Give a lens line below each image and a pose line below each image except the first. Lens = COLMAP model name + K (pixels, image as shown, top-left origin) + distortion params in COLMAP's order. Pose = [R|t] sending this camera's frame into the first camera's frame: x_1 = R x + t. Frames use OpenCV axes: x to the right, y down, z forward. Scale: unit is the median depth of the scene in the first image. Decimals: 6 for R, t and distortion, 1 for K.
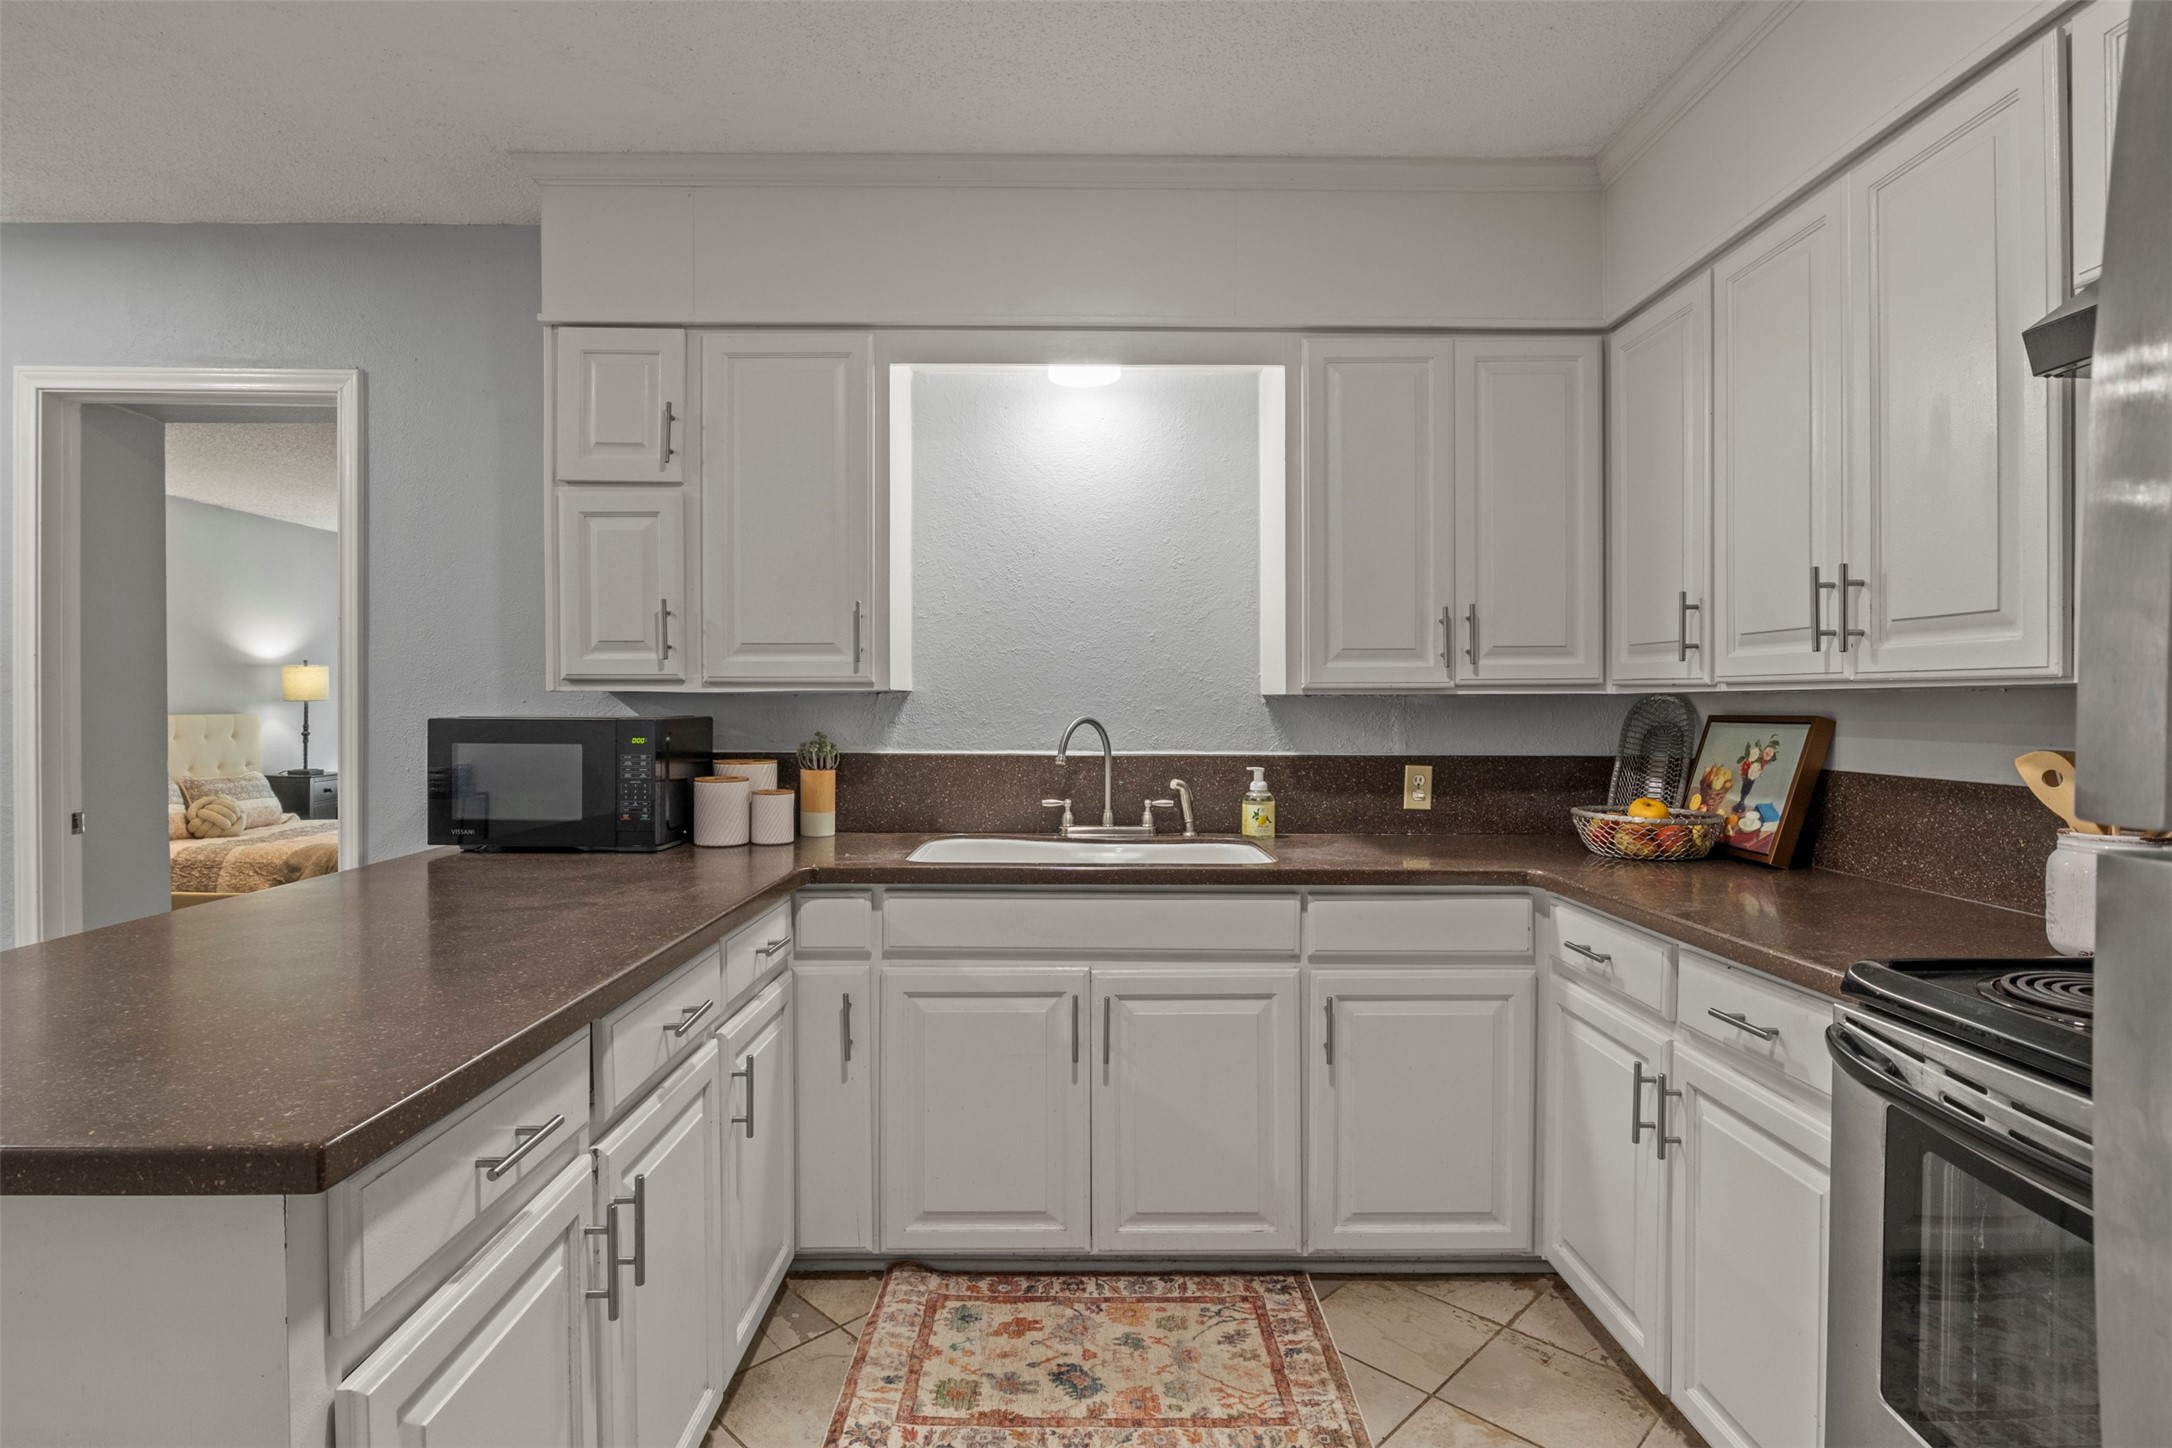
lens RADIAL K [[1095.3, 0, 1083.5], [0, 1095.3, 692.0], [0, 0, 1]] dist [-0.009632, 0.000329]
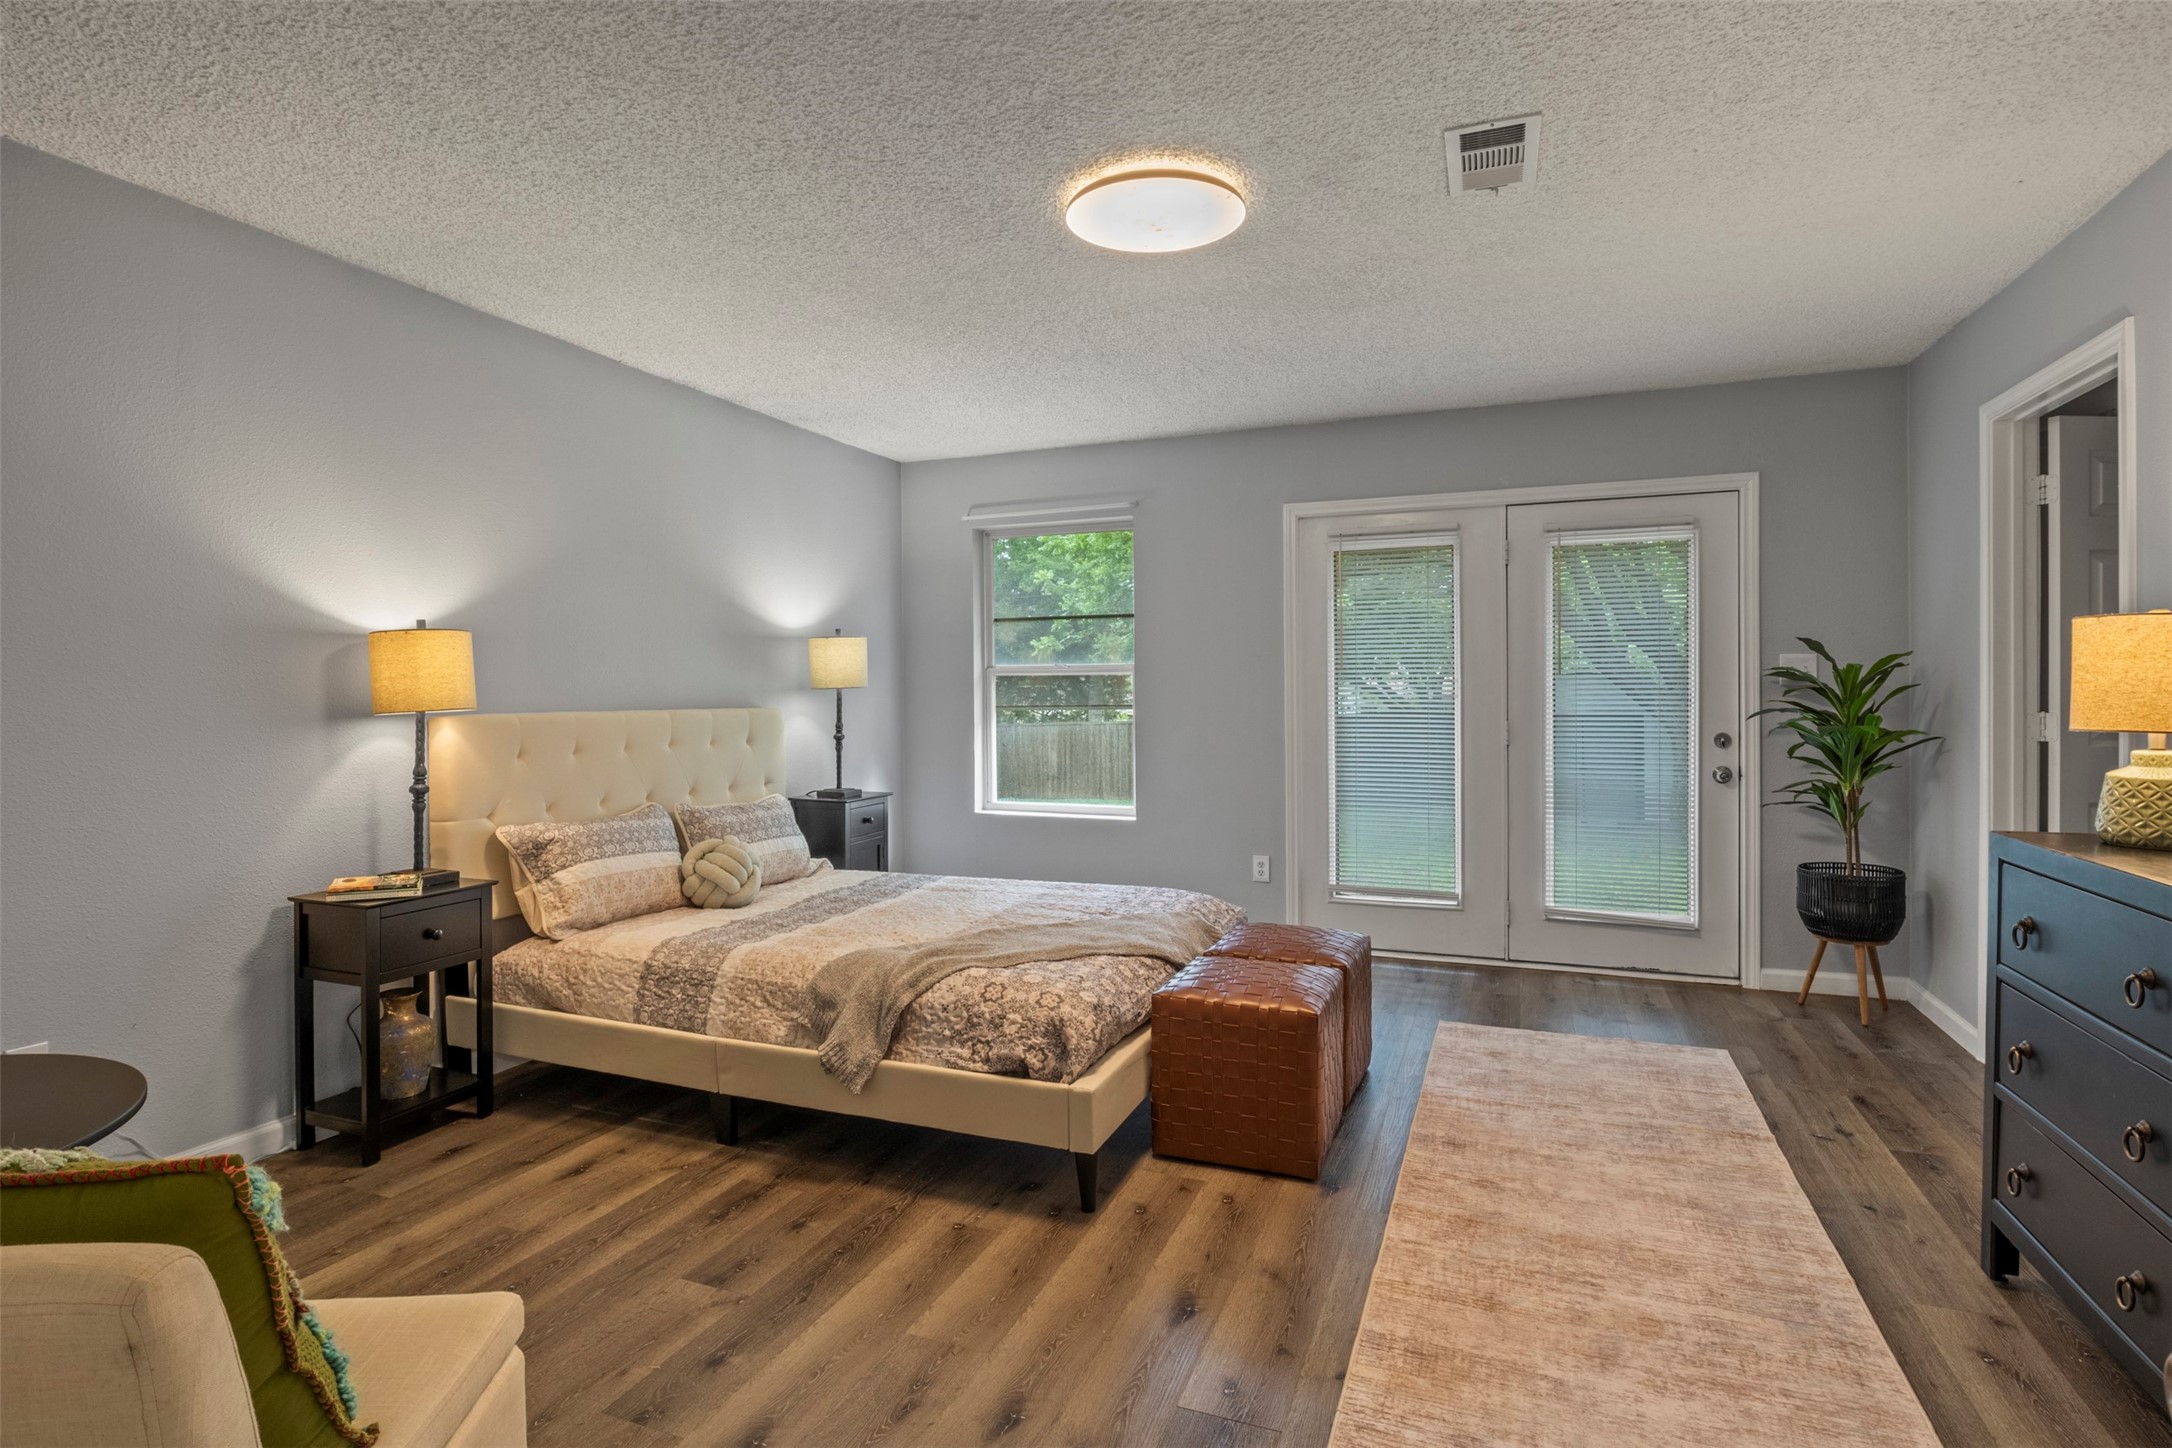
lens RADIAL K [[1084.5, 0, 1086.0], [0, 1084.5, 698.3], [0, 0, 1]] dist [-0.008540, 0.000330]
pose [[0.923875, -0.008319, -0.382604, -0.801882], [0.012260, 0.999894, 0.007862, 0.027767], [0.382498, -0.011954, 0.923879, 1.116490]]
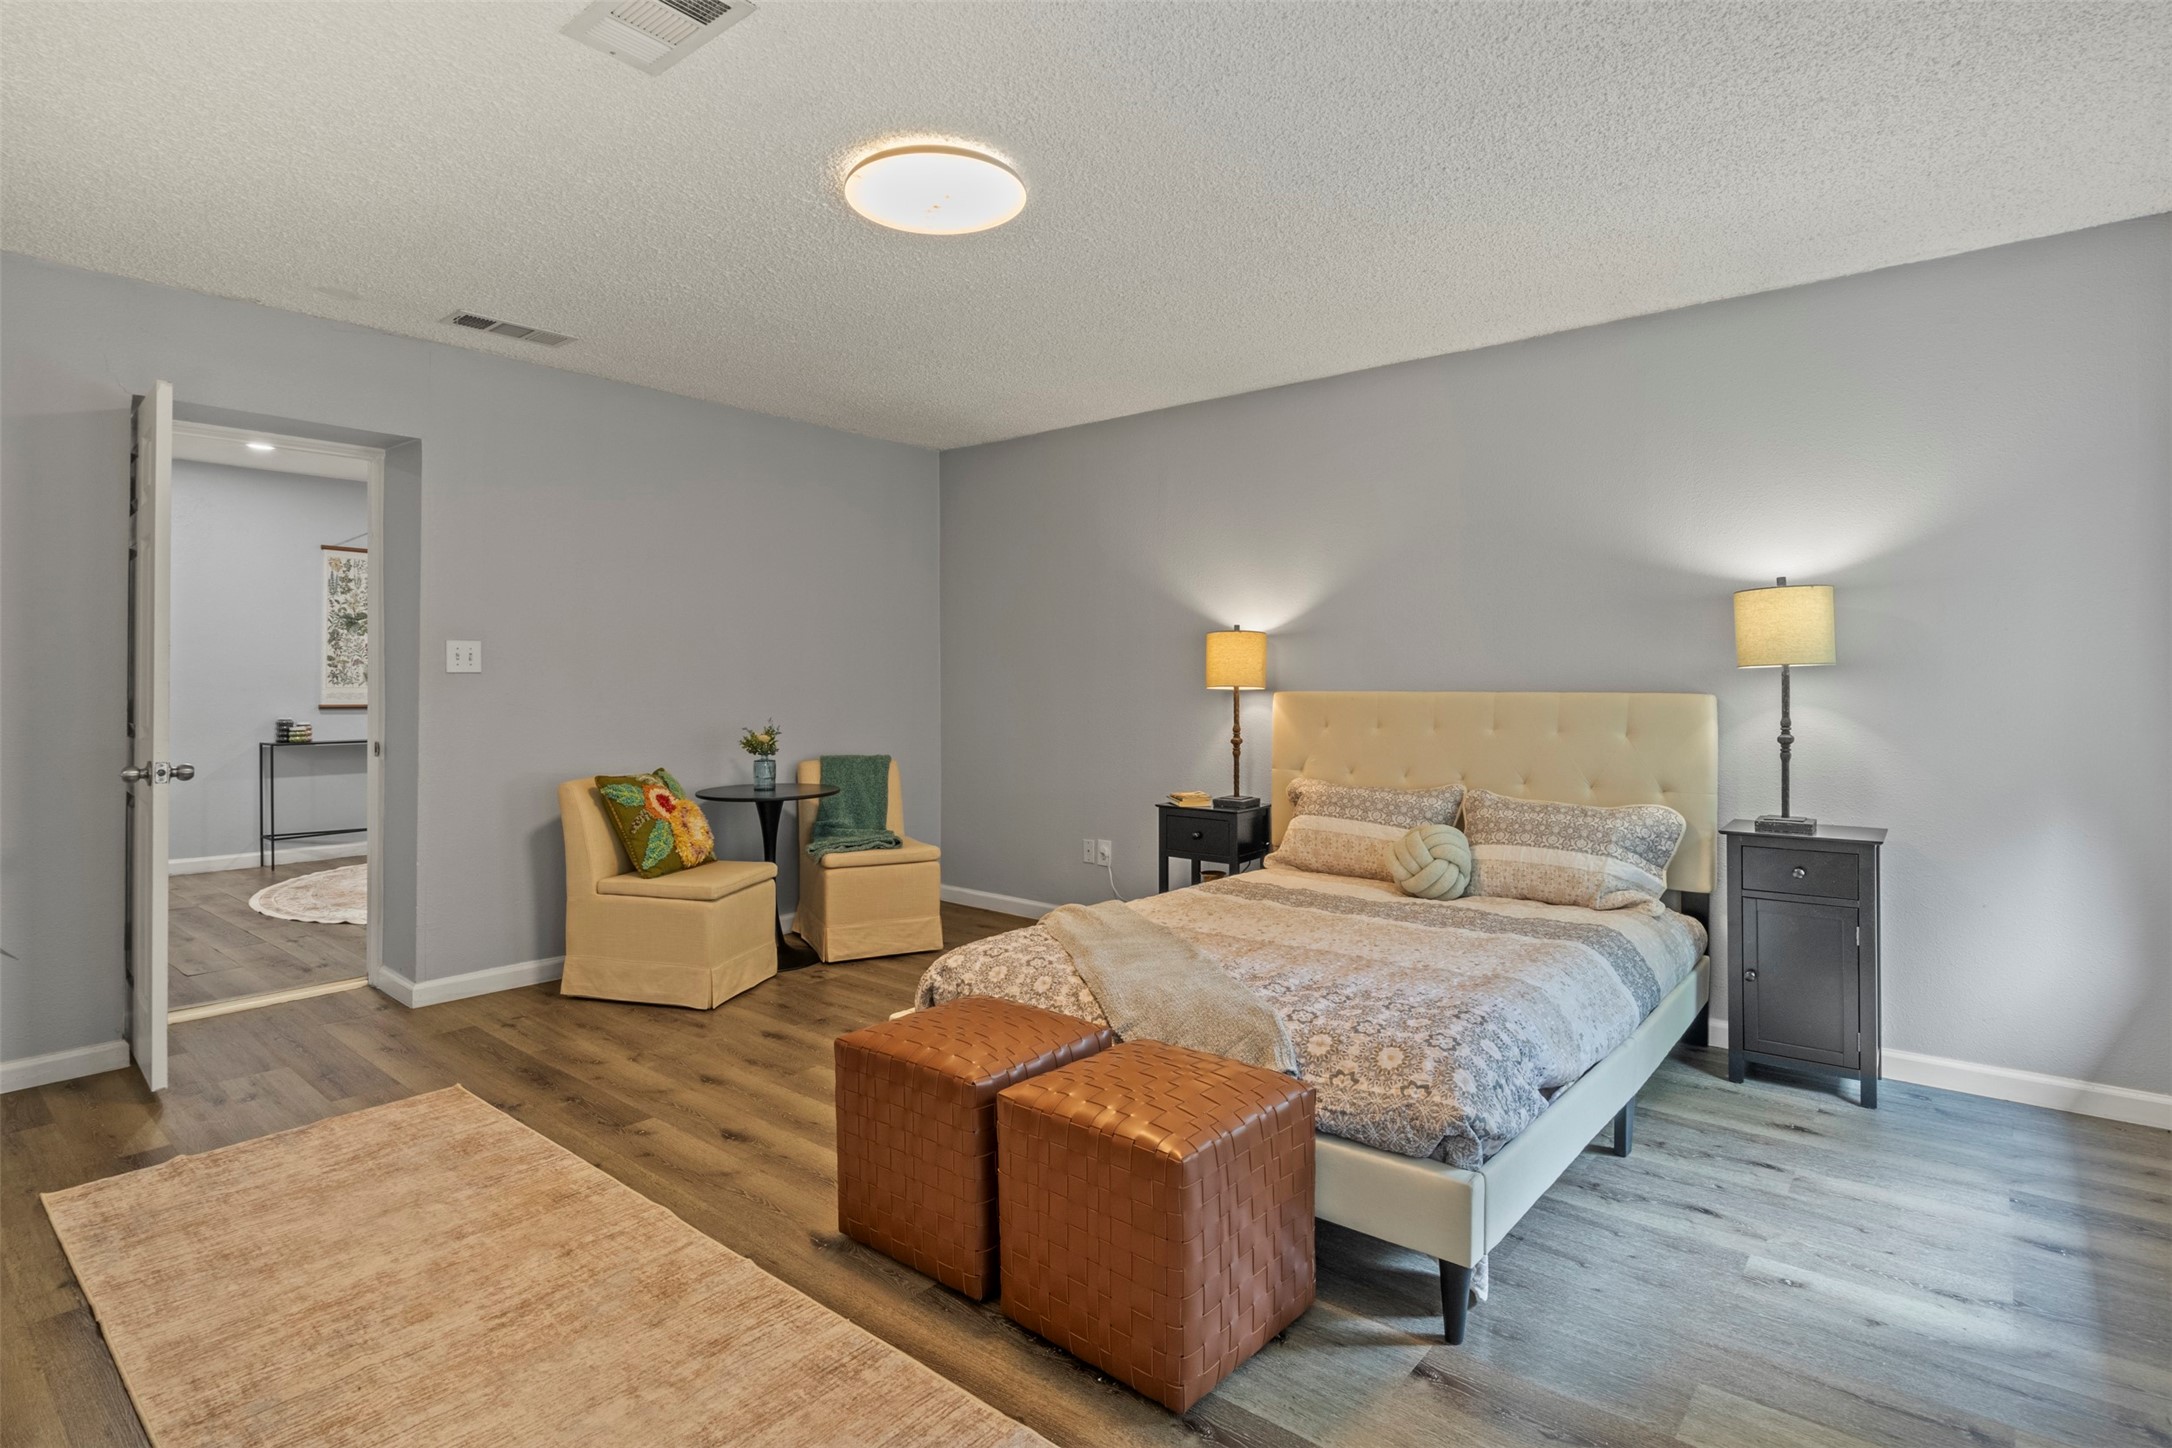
lens RADIAL K [[1092.3, 0, 1082.5], [0, 1092.3, 681.9], [0, 0, 1]] dist [-0.006430, -0.003405]
pose [[-0.651446, -0.006310, -0.758669, -0.458239], [-0.000107, 0.999966, -0.008226, 0.046727], [0.758695, -0.005278, -0.651425, 2.795435]]
